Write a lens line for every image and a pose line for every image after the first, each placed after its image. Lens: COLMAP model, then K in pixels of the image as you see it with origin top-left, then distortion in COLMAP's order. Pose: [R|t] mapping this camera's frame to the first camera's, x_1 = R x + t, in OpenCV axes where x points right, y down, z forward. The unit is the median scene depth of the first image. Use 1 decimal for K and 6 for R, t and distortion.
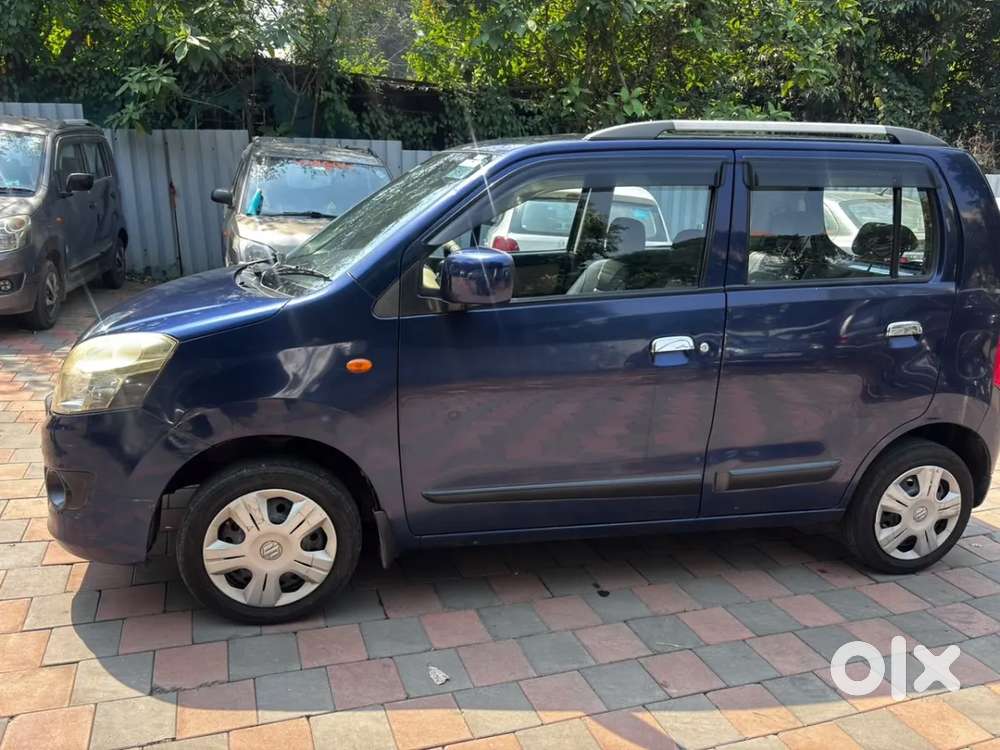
lens RADIAL K [[755.8, 0, 495.6], [0, 755.8, 381.7], [0, 0, 1]] dist [0.041940, -0.056104]
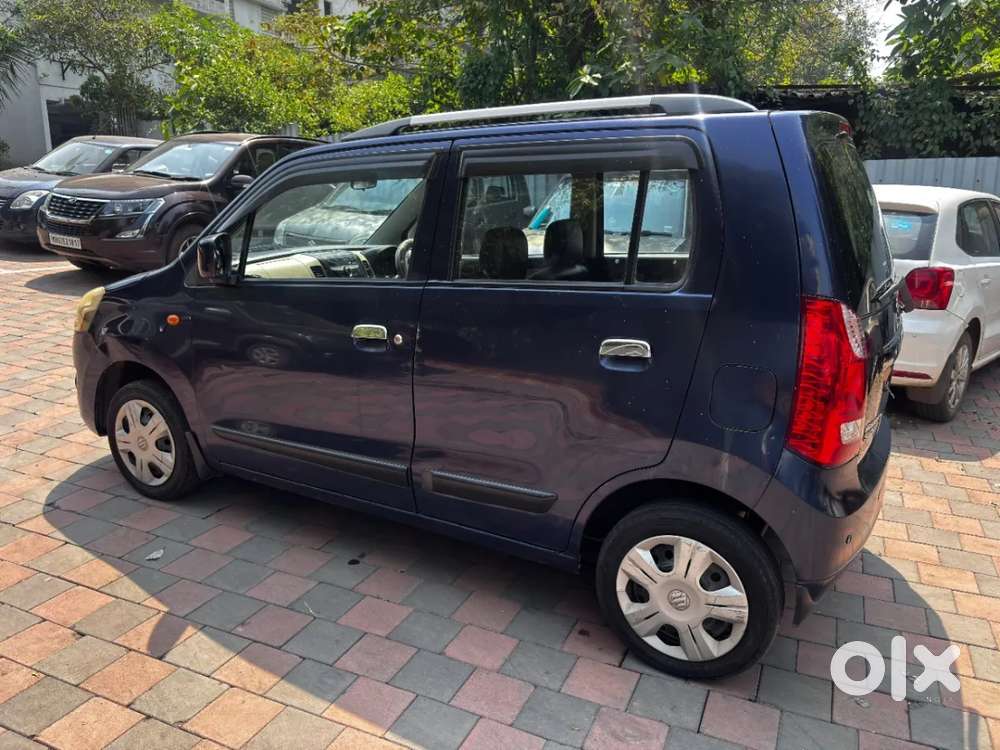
lens RADIAL K [[755.8, 0, 495.6], [0, 755.8, 381.7], [0, 0, 1]] dist [0.041940, -0.056104]
pose [[0.721021, 0.136371, -0.679361, 0.960413], [-0.158502, 0.986906, 0.029883, -0.036053], [0.674541, 0.086134, 0.733195, 0.319150]]
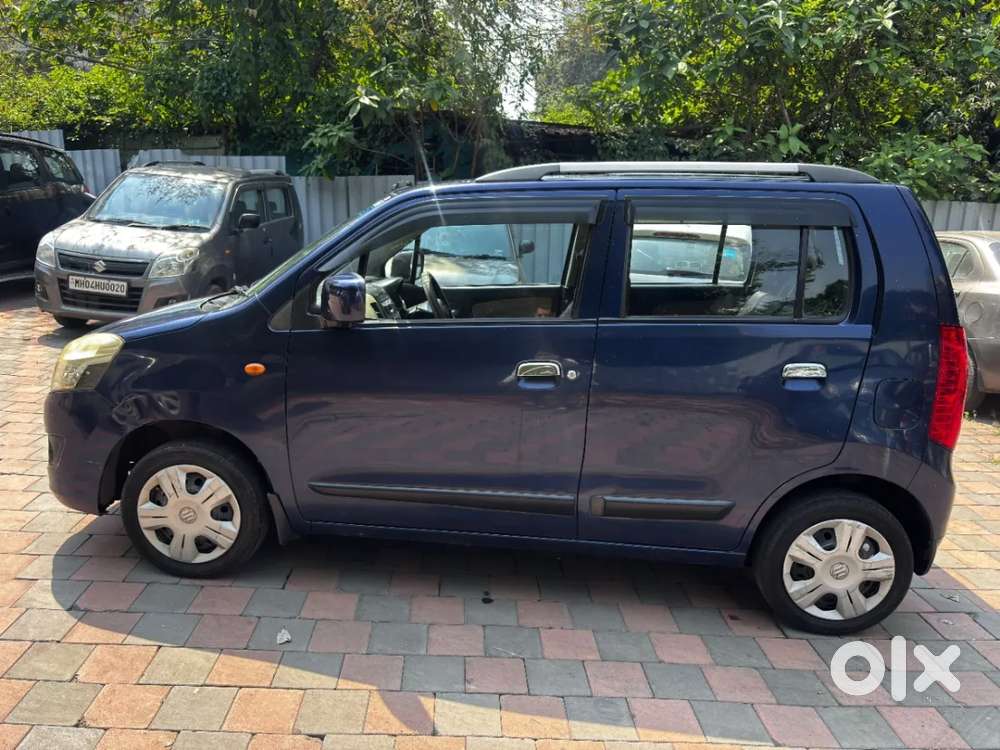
lens RADIAL K [[757.0, 0, 491.7], [0, 757.0, 381.2], [0, 0, 1]] dist [0.014304, 0.003479]
pose [[0.952200, 0.064175, -0.298659, 0.437324], [-0.079095, 0.996138, -0.038127, 0.011571], [0.295059, 0.059927, 0.953598, -0.031922]]
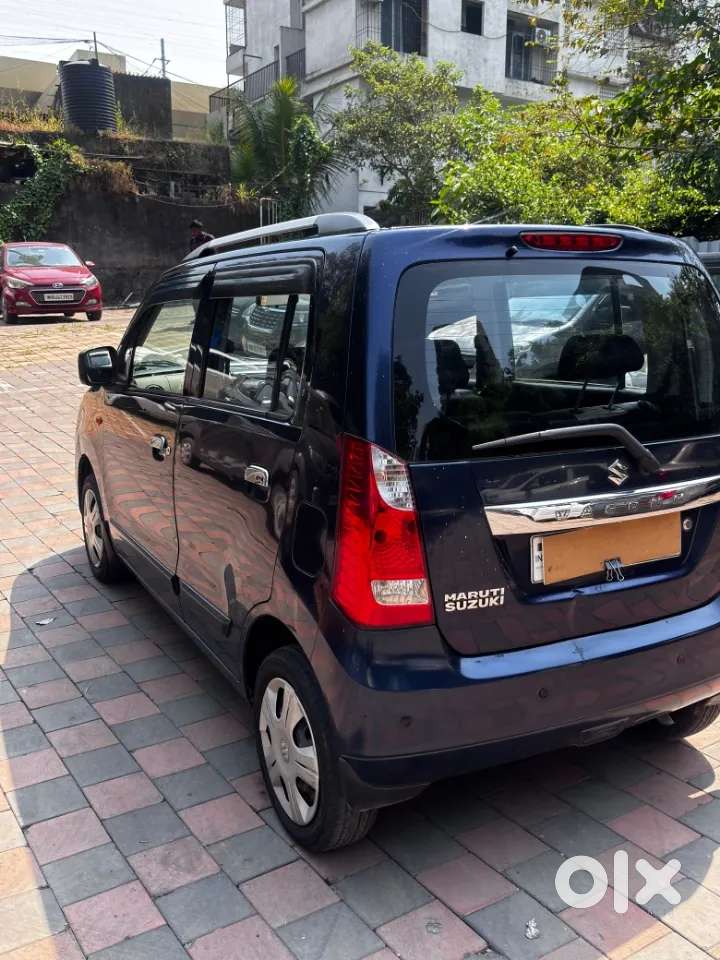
lens RADIAL K [[905.4, 0, 373.5], [0, 905.4, 480.9], [0, 0, 1]] dist [-0.017854, -0.009413]
pose [[0.251108, 0.162564, -0.954211, 1.410392], [-0.238802, 0.965730, 0.101684, -0.182249], [0.938040, 0.202334, 0.281323, 0.834406]]
